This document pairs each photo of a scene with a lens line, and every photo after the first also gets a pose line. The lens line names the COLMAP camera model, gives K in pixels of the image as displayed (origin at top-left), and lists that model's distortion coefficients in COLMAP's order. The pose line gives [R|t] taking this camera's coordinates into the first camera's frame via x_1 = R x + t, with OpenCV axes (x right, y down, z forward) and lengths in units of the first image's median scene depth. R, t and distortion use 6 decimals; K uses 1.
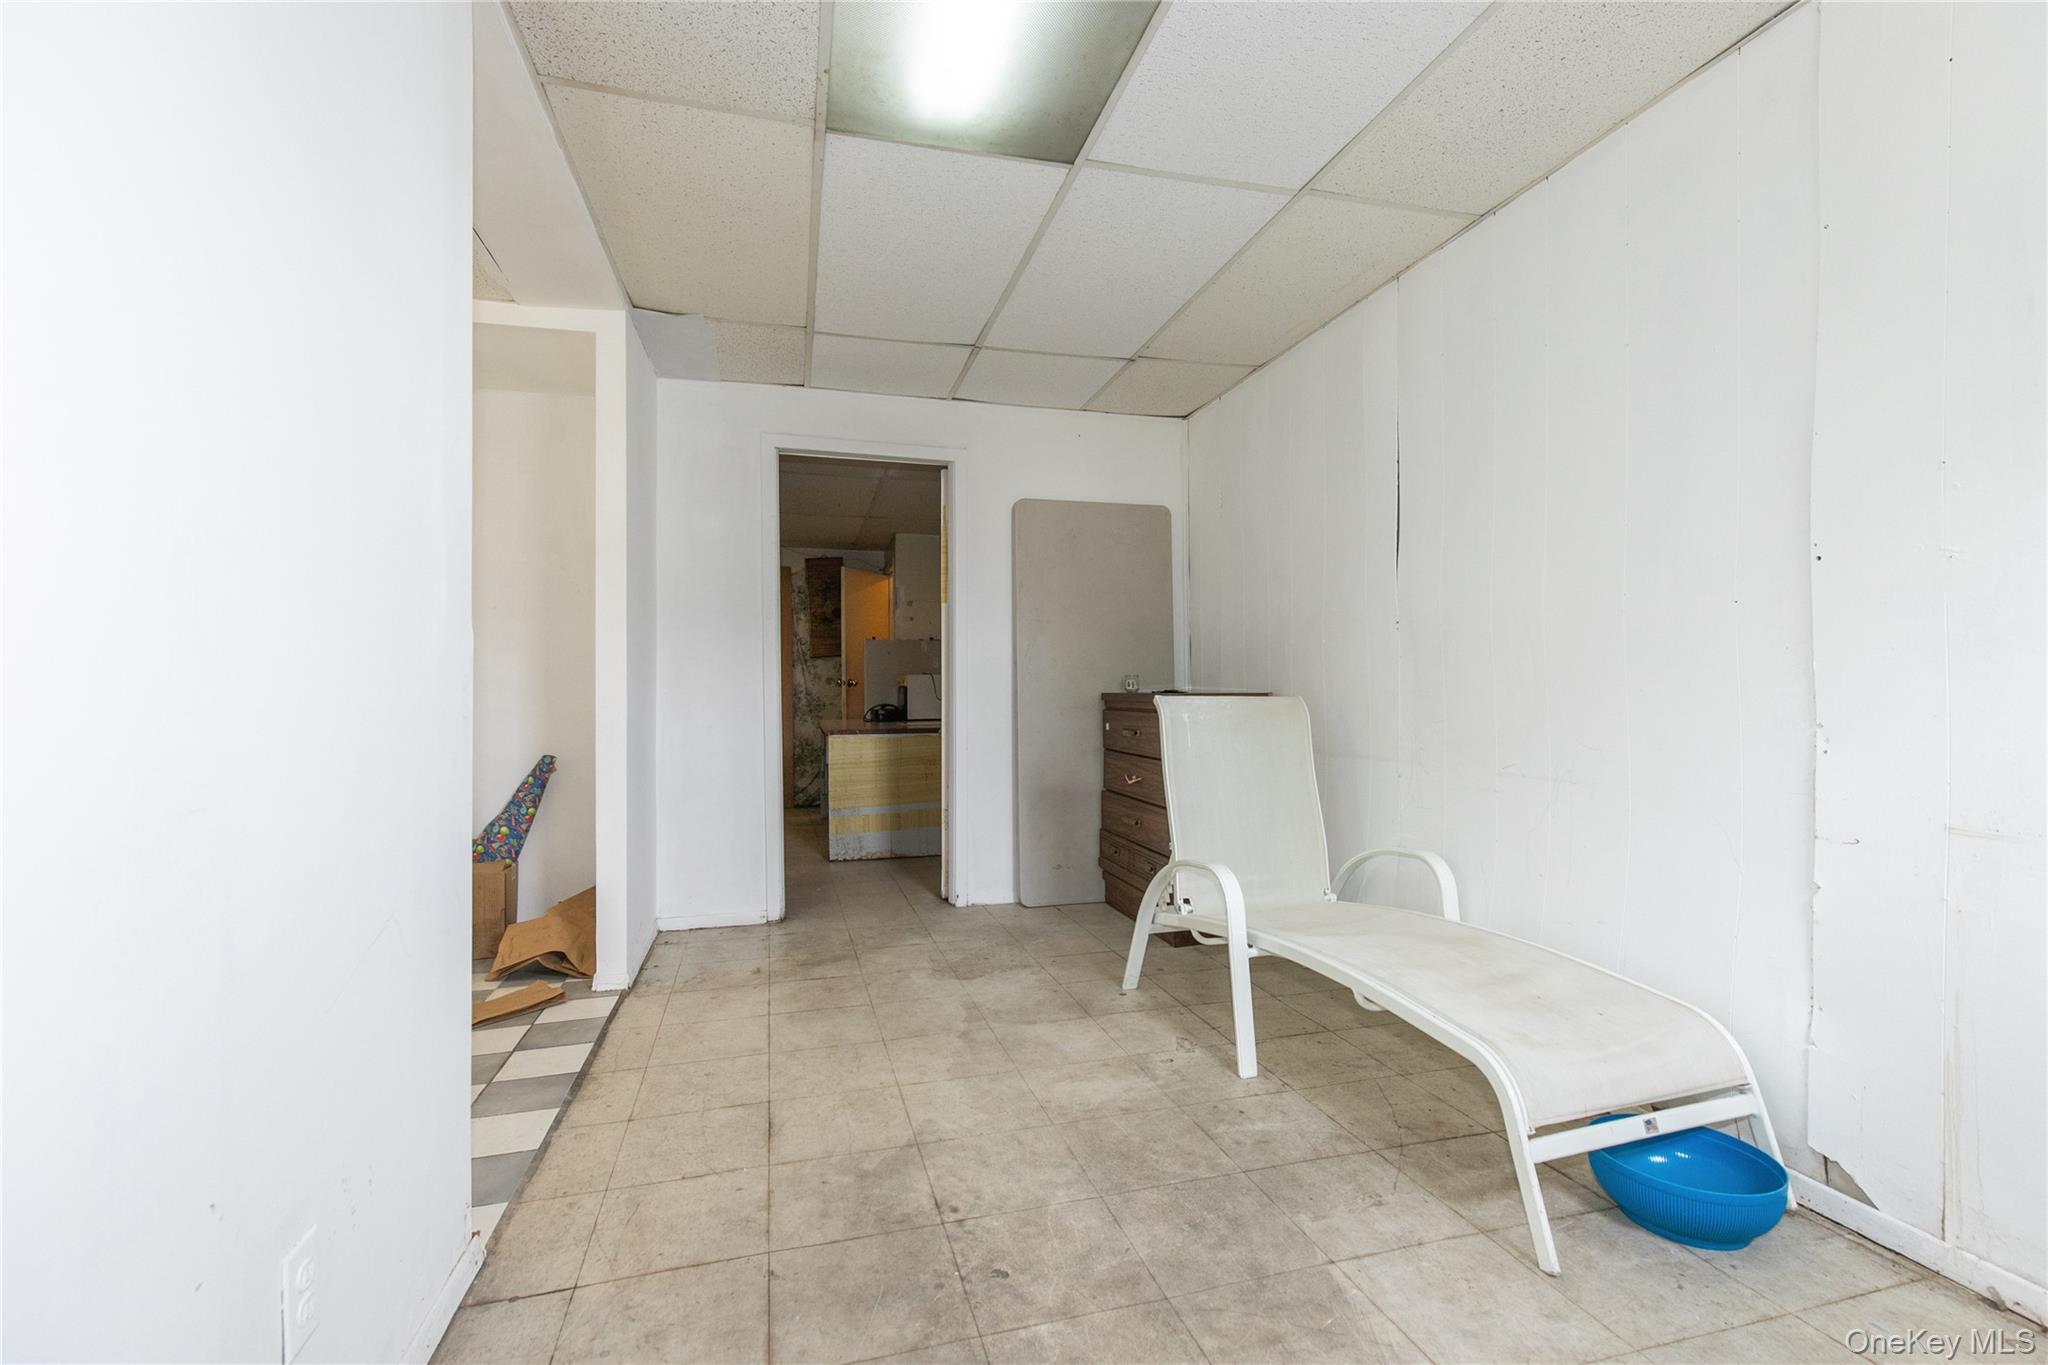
lens RADIAL K [[934.5, 0, 1033.8], [0, 934.5, 687.5], [0, 0, 1]] dist [0.014495, -0.001045]
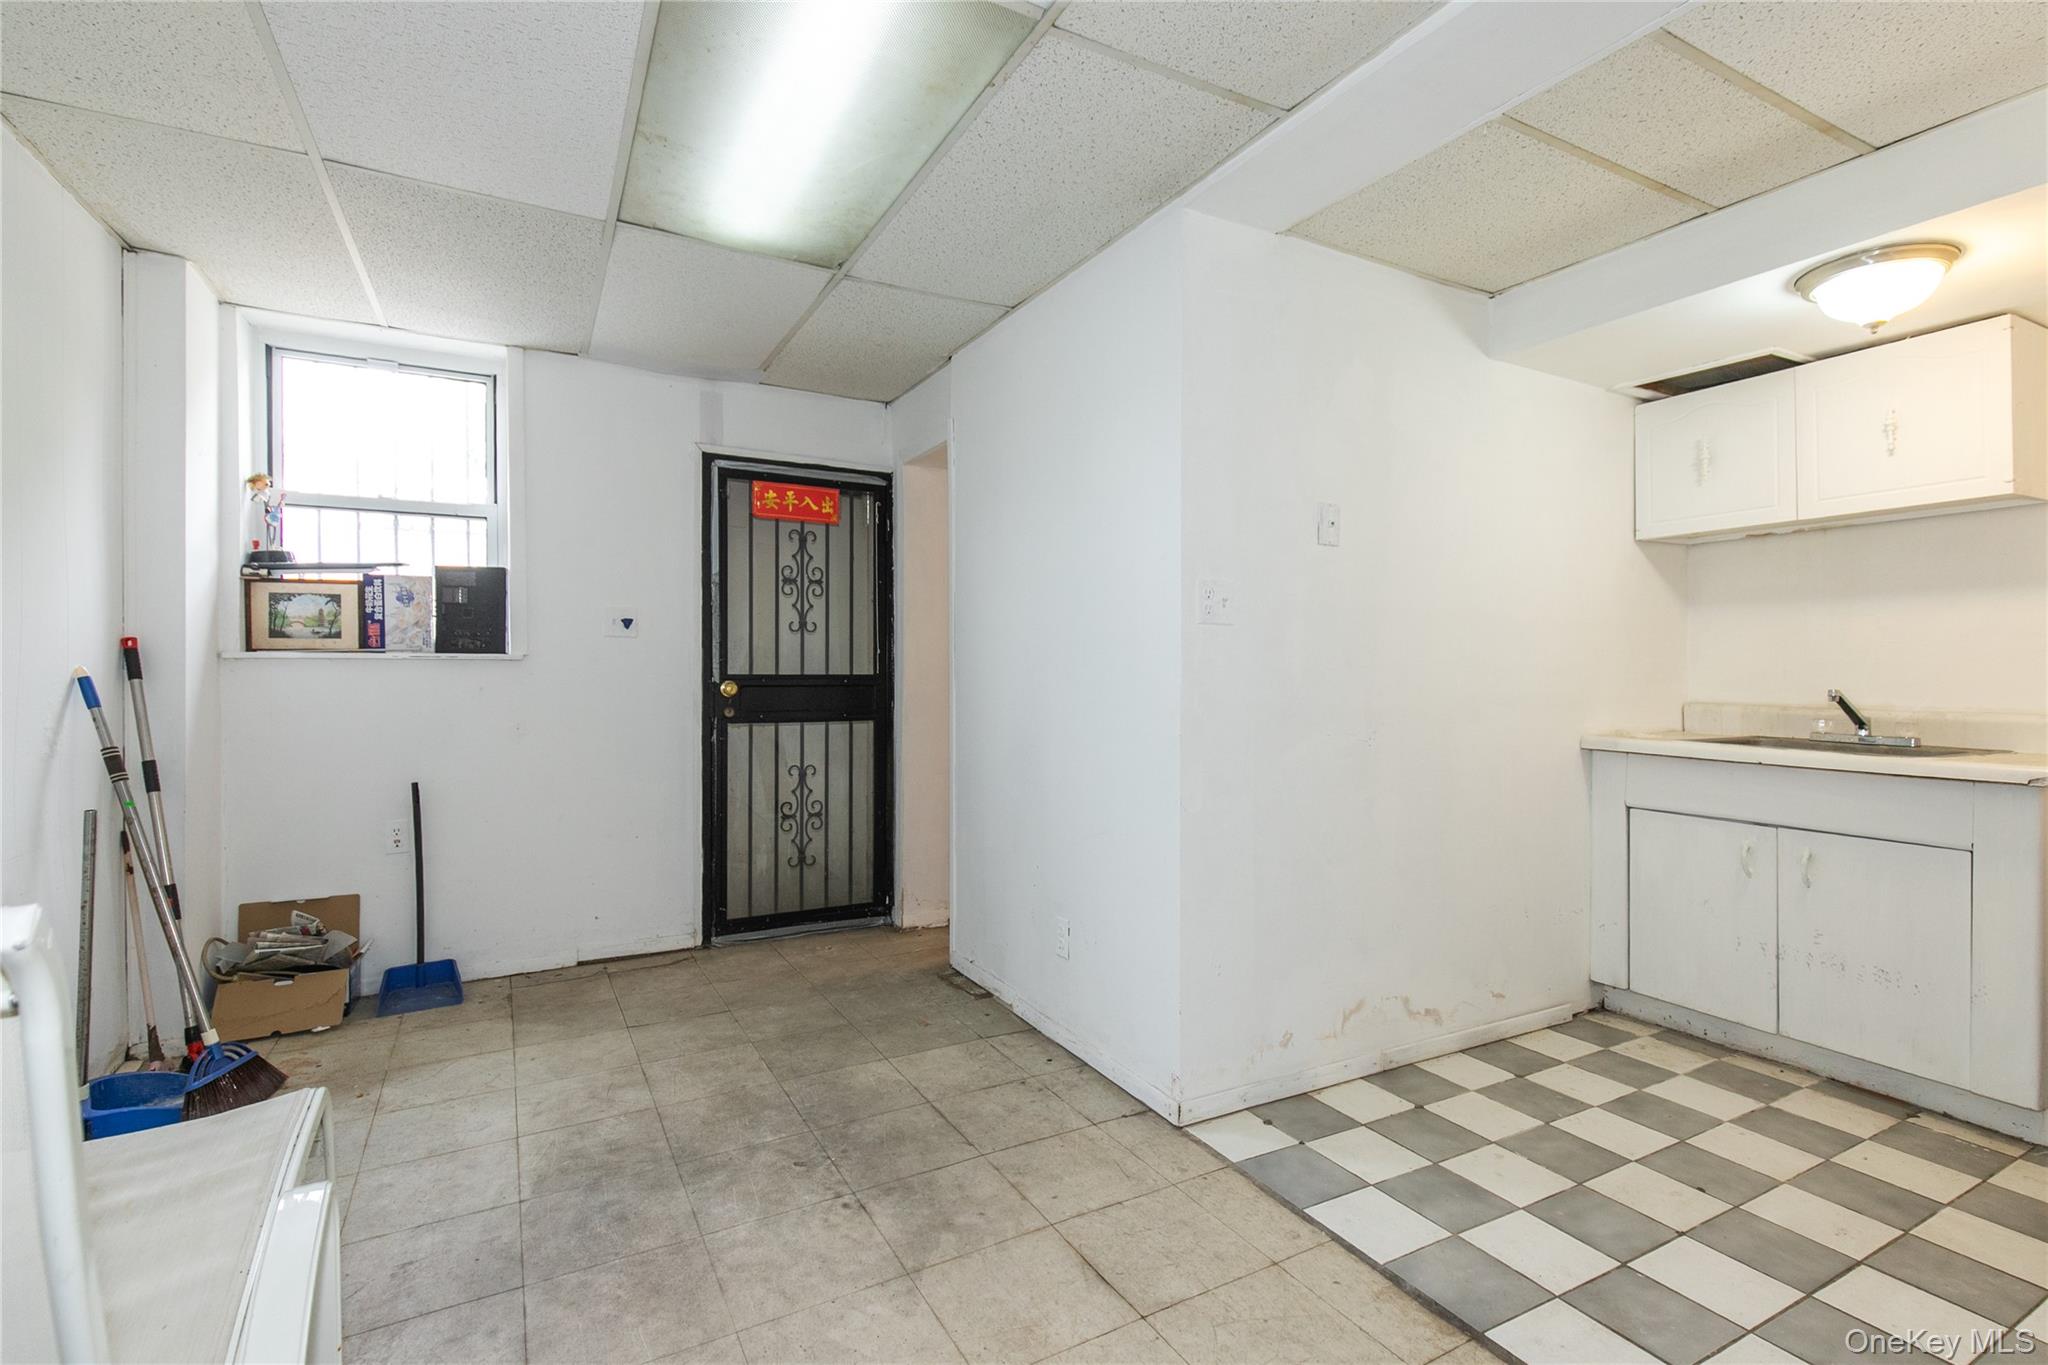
lens RADIAL K [[934.5, 0, 1027.4], [0, 934.5, 677.7], [0, 0, 1]] dist [0.014495, -0.001045]
pose [[-0.972958, 0.006410, -0.230895, -0.038511], [0.005199, 0.999969, 0.005853, -0.063251], [0.230925, 0.004495, -0.972961, 1.982109]]
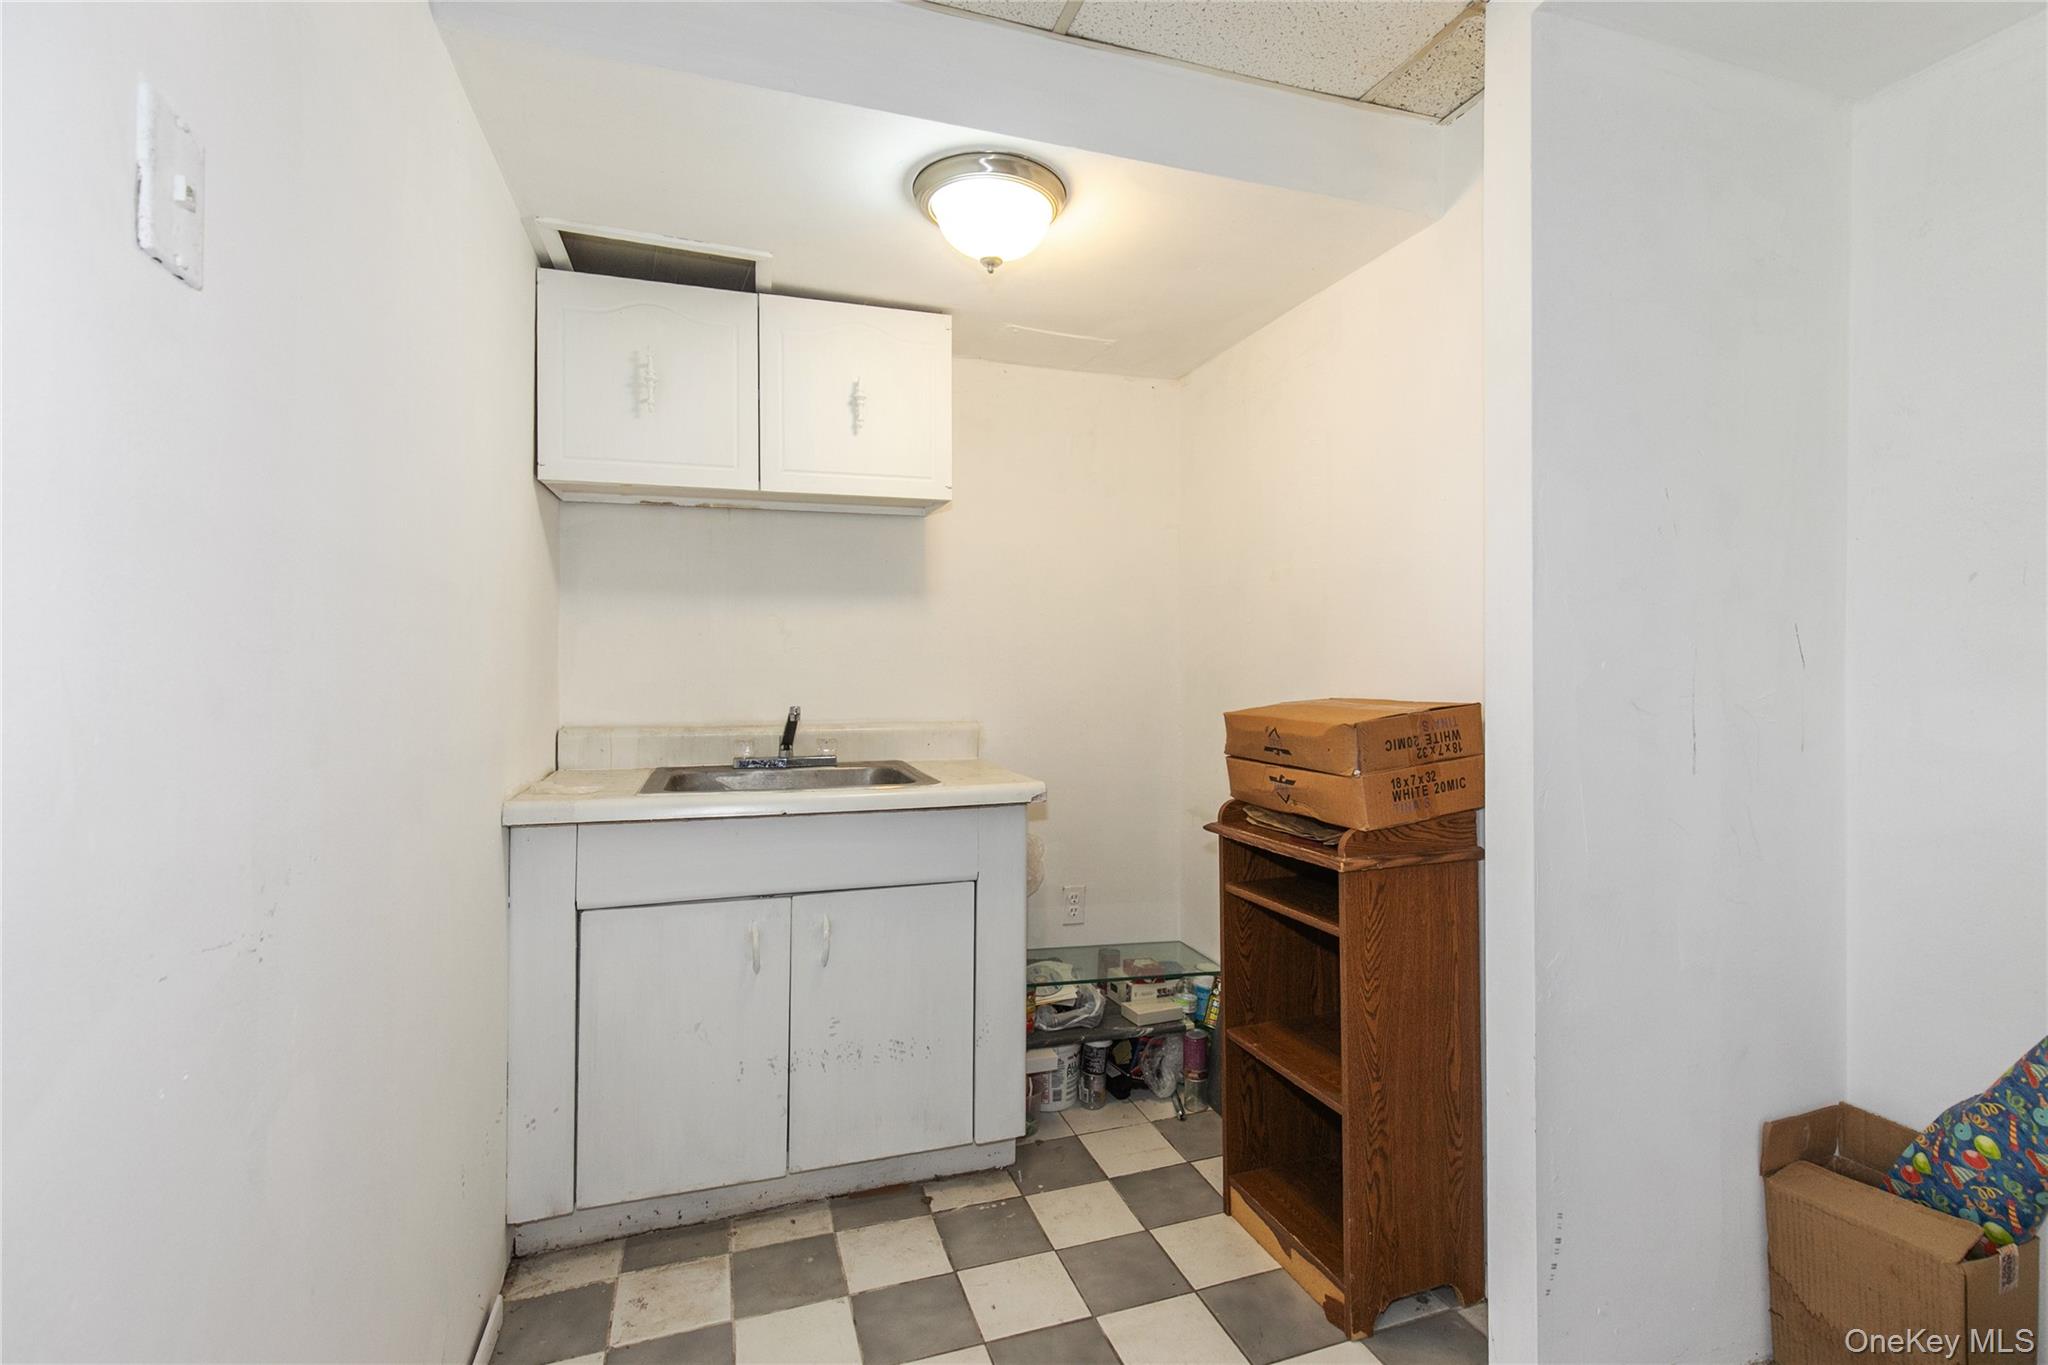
lens RADIAL K [[934.5, 0, 1033.3], [0, 934.5, 660.6], [0, 0, 1]] dist [0.014495, -0.001045]
pose [[0.076019, 0.008142, -0.997073, -0.382302], [-0.001889, 0.999966, 0.008022, -0.097211], [0.997105, 0.001274, 0.076032, 1.084699]]
